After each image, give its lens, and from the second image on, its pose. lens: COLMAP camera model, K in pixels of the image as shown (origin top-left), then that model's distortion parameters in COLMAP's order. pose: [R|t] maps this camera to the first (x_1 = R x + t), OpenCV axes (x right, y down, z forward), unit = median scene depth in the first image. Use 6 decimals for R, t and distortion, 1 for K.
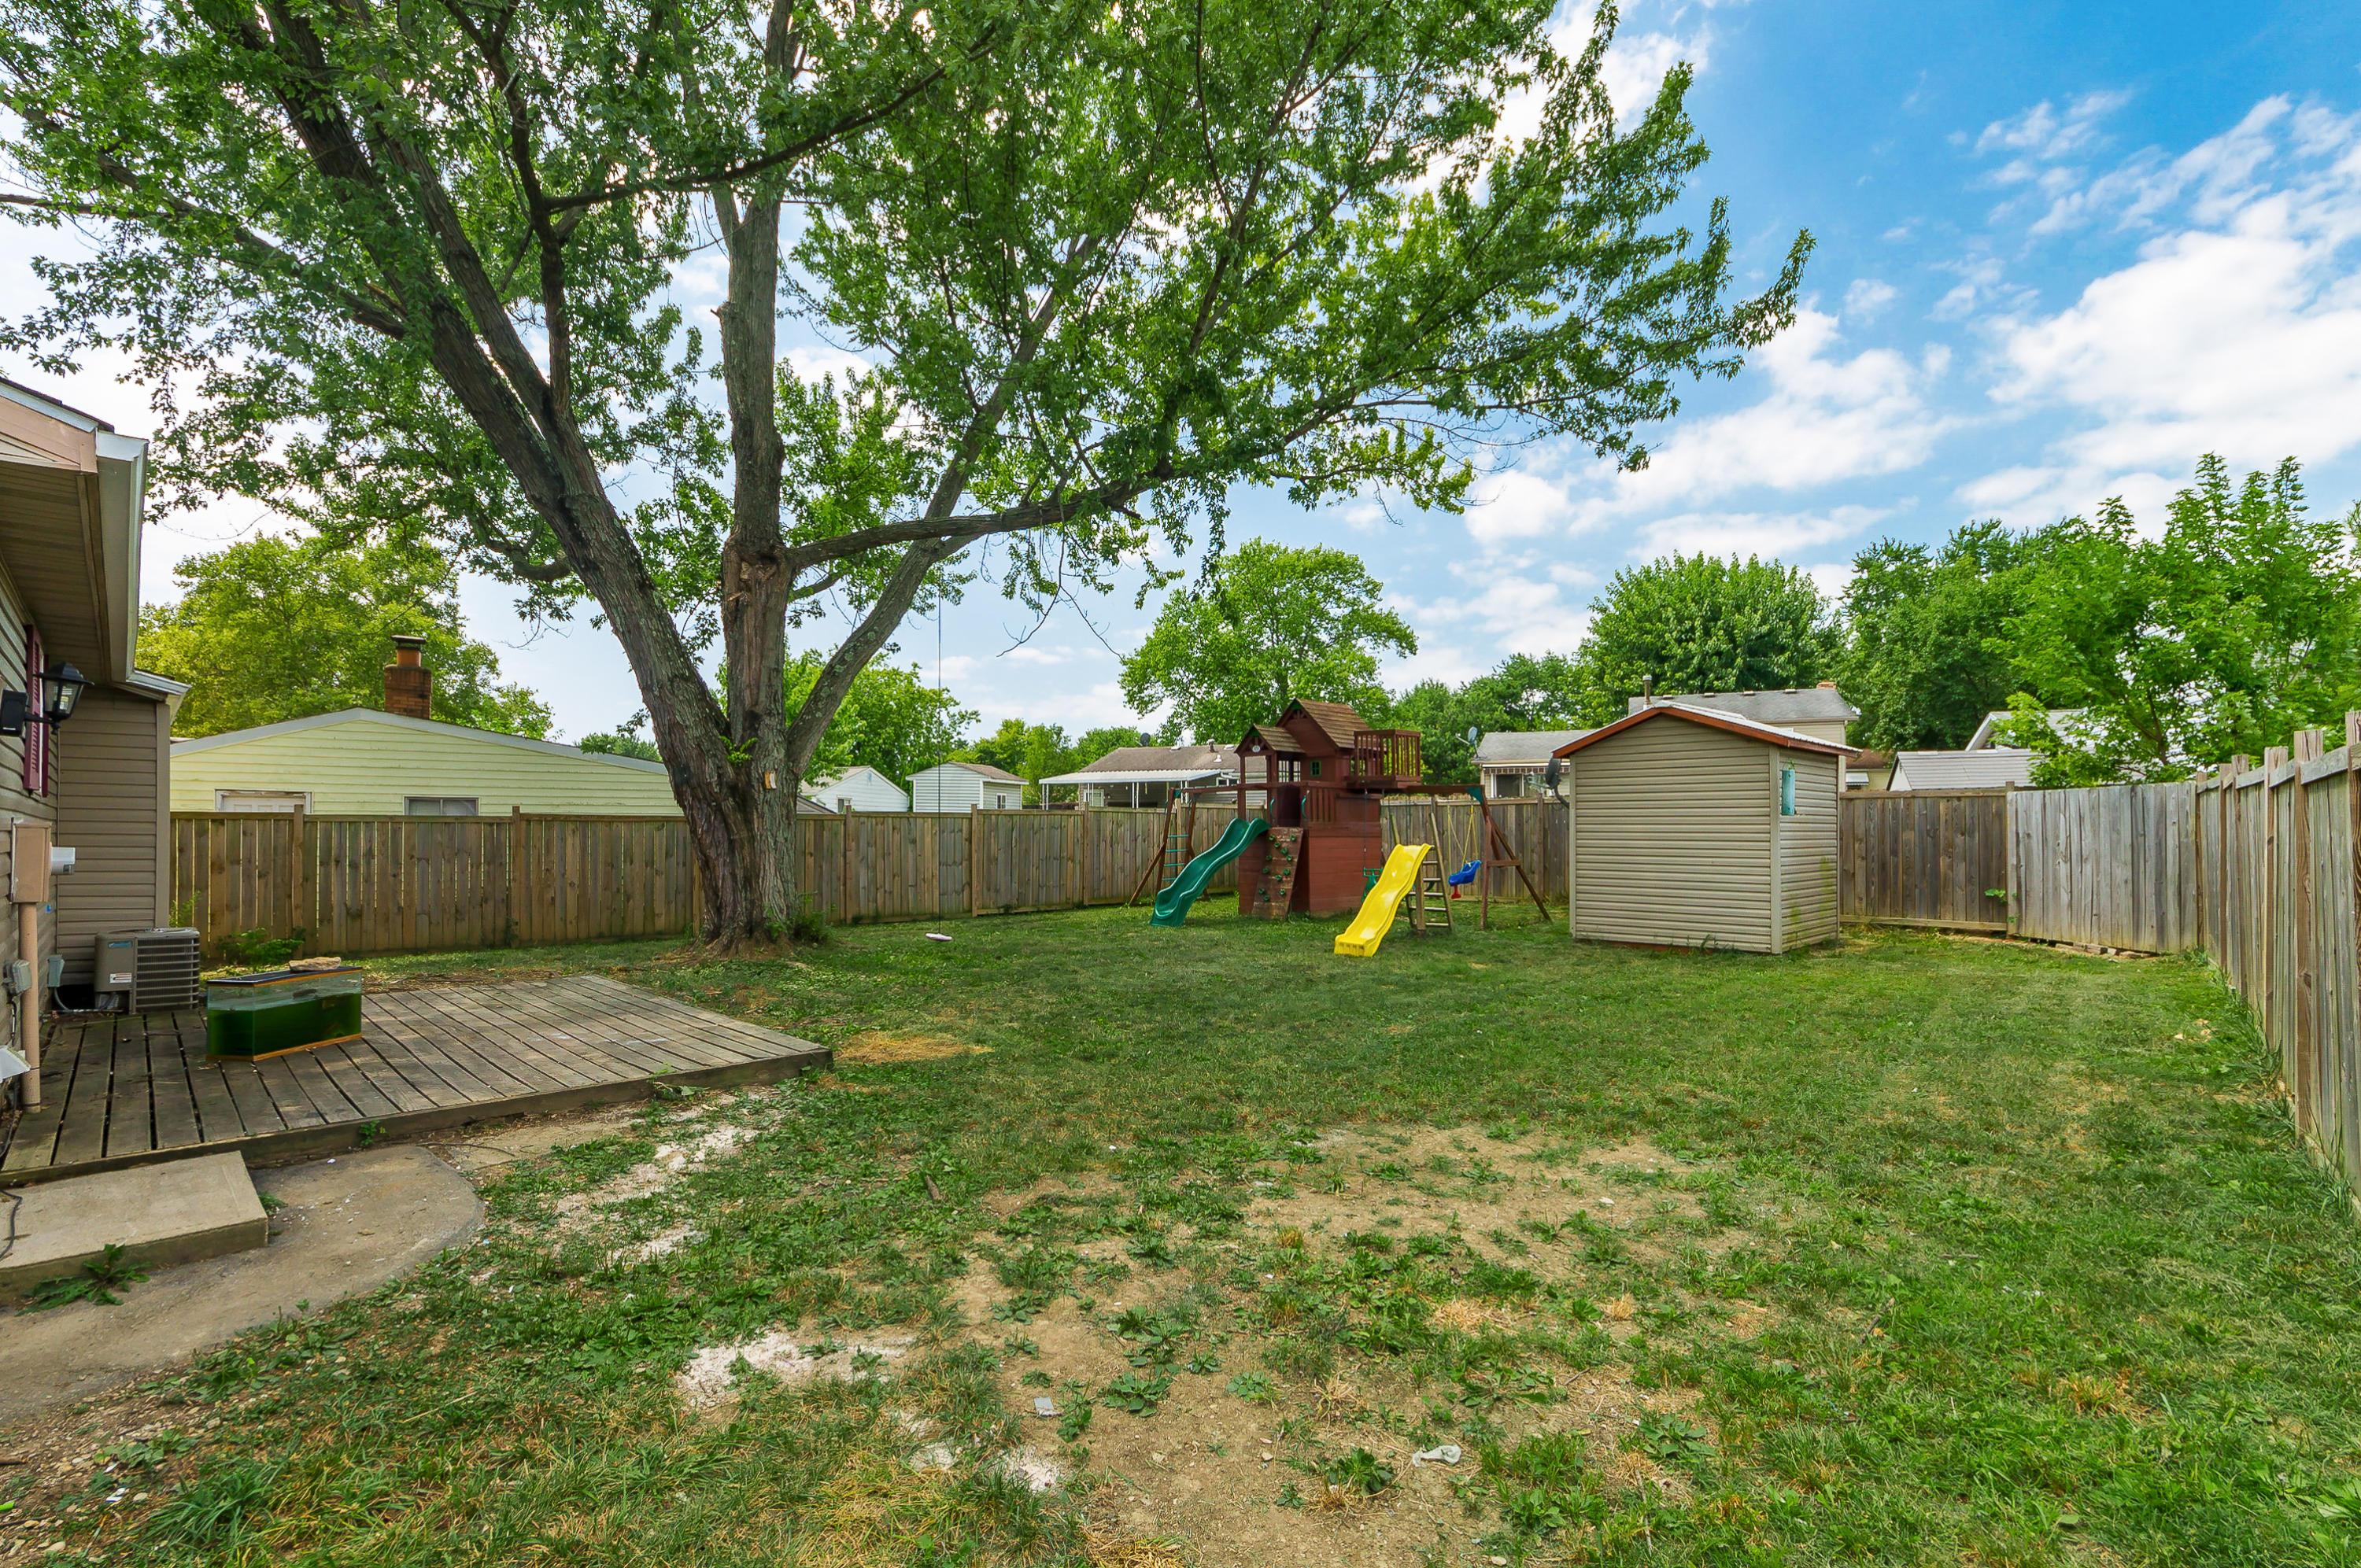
lens RADIAL K [[1081.4, 0, 1196.4], [0, 1081.4, 826.6], [0, 0, 1]] dist [0.001842, 0.000258]
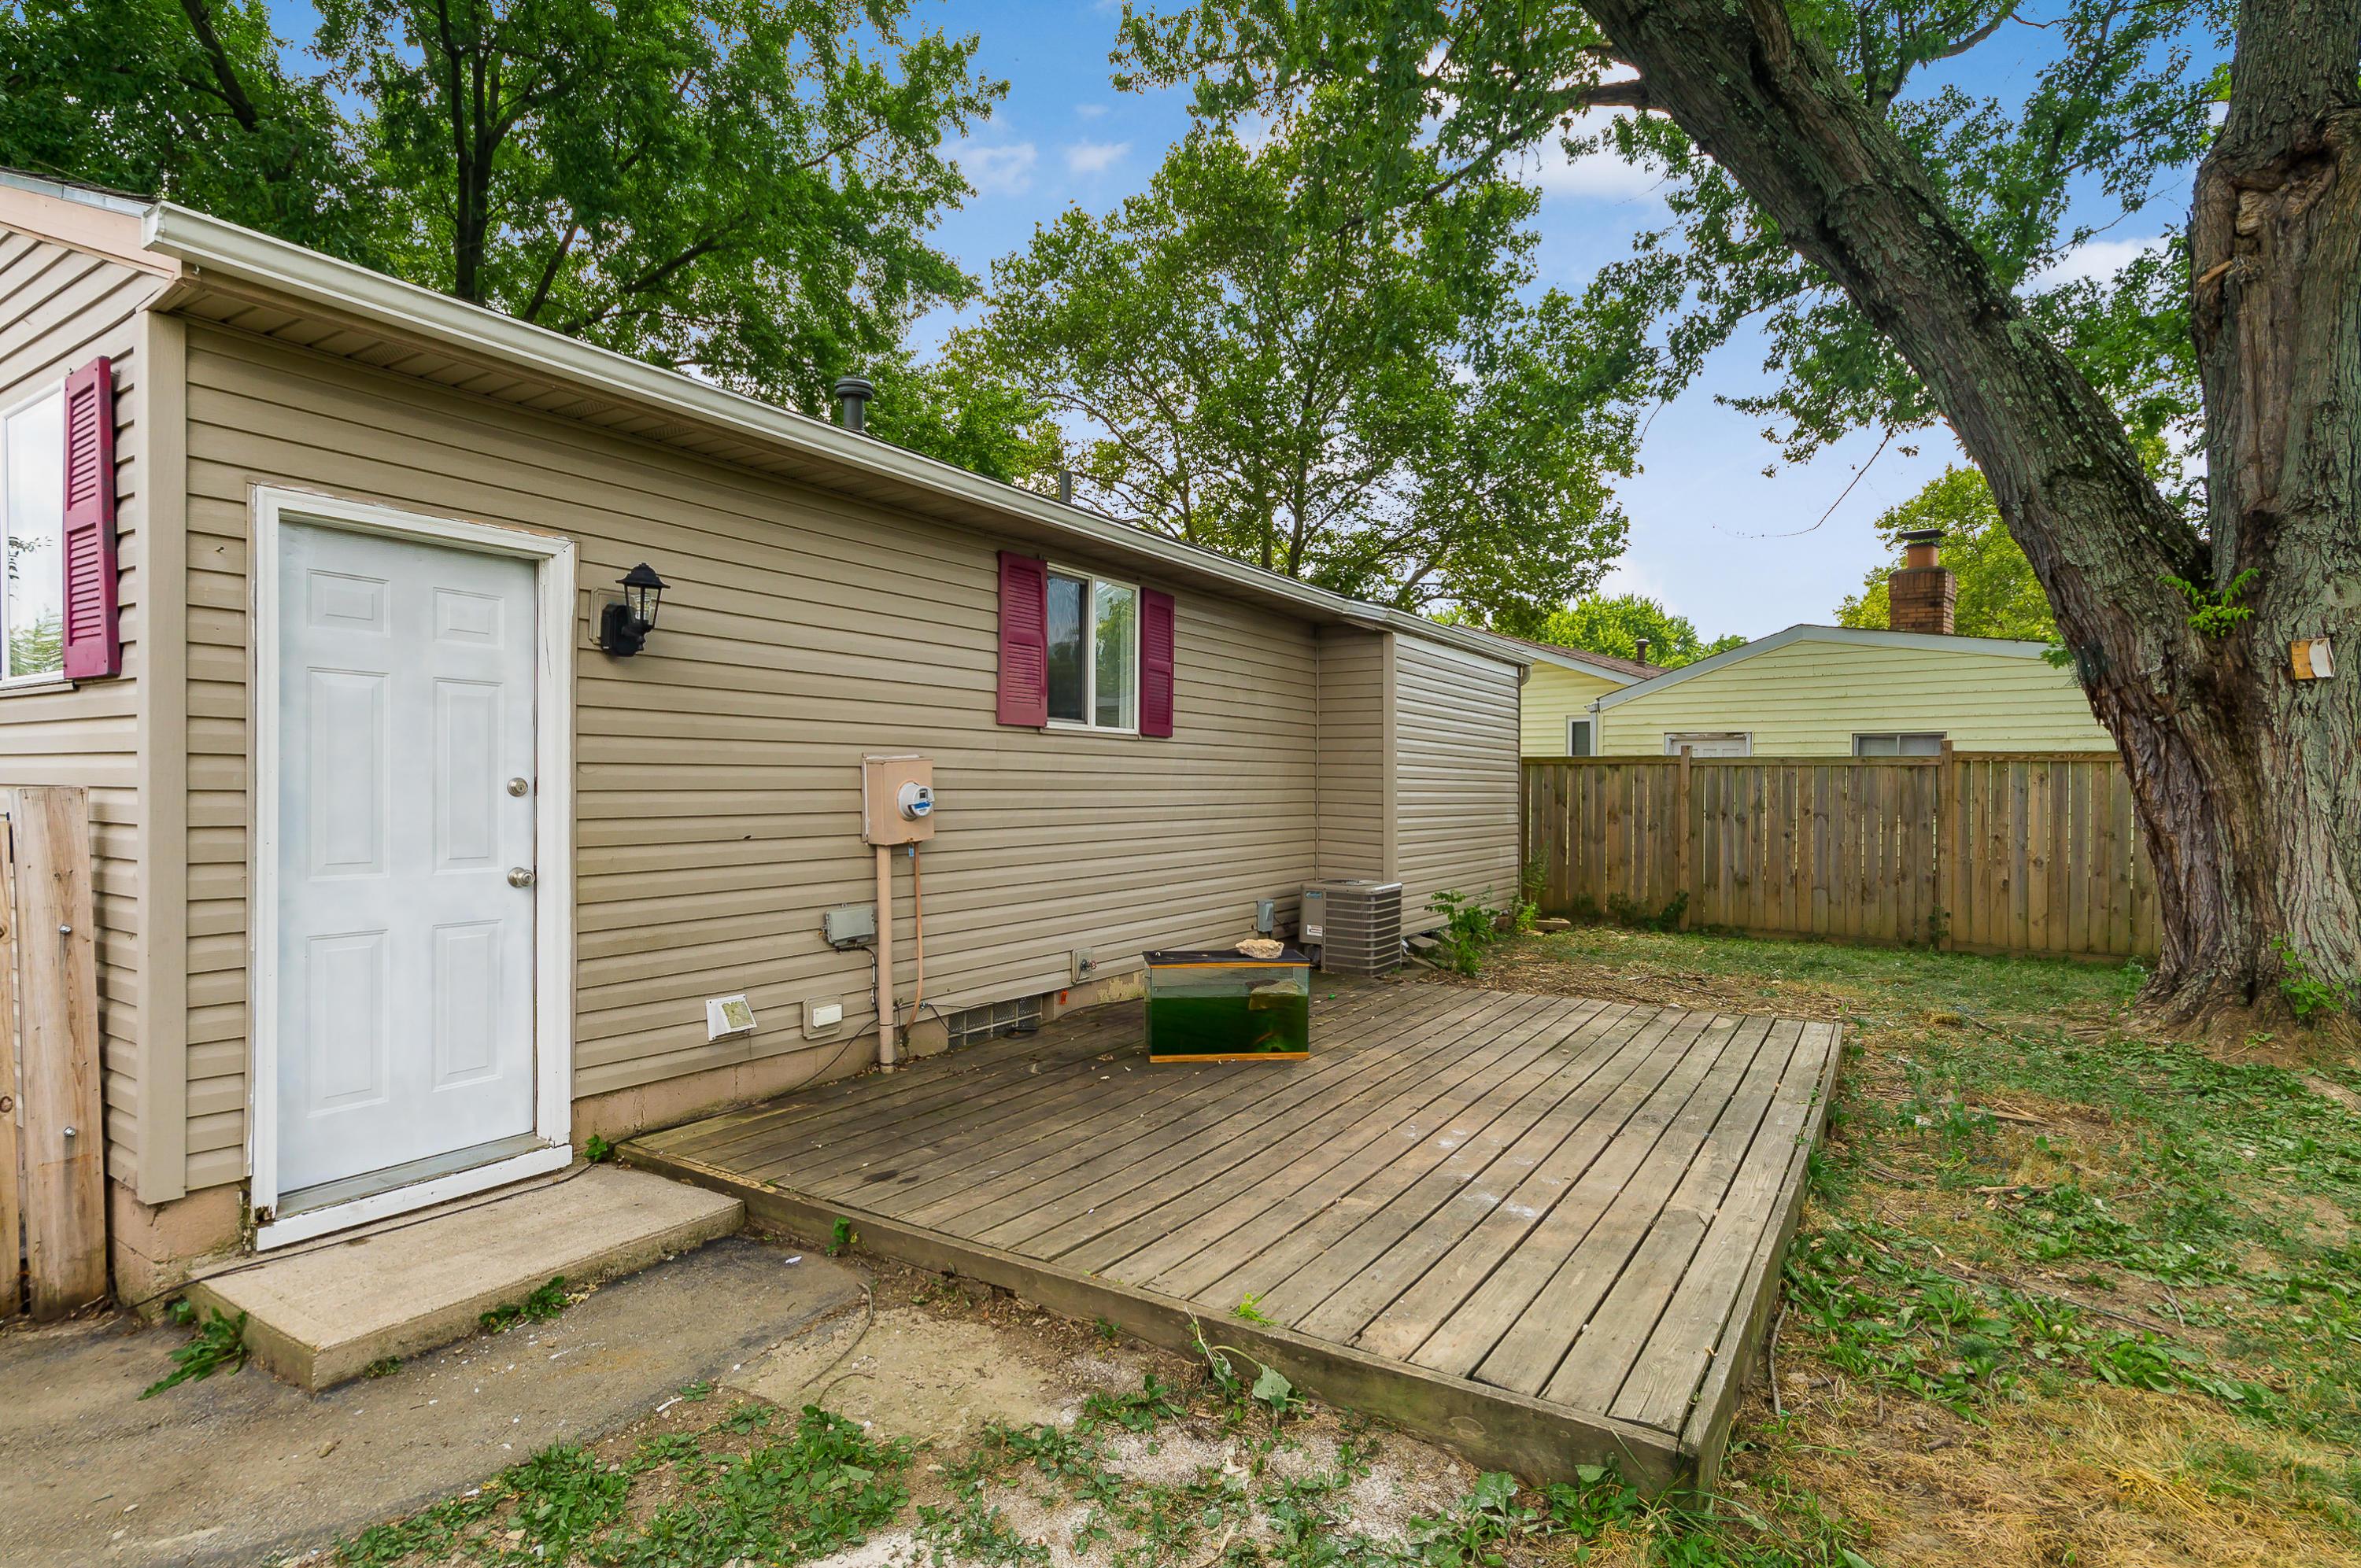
lens RADIAL K [[1180.0, 0, 1181.9], [0, 1180.0, 777.9], [0, 0, 1]] dist [-0.000231, -0.000236]
pose [[0.211877, -0.002251, -0.977294, -0.018784], [0.000162, 0.999997, -0.002268, 0.006837], [0.977296, 0.000322, 0.211877, 0.448197]]
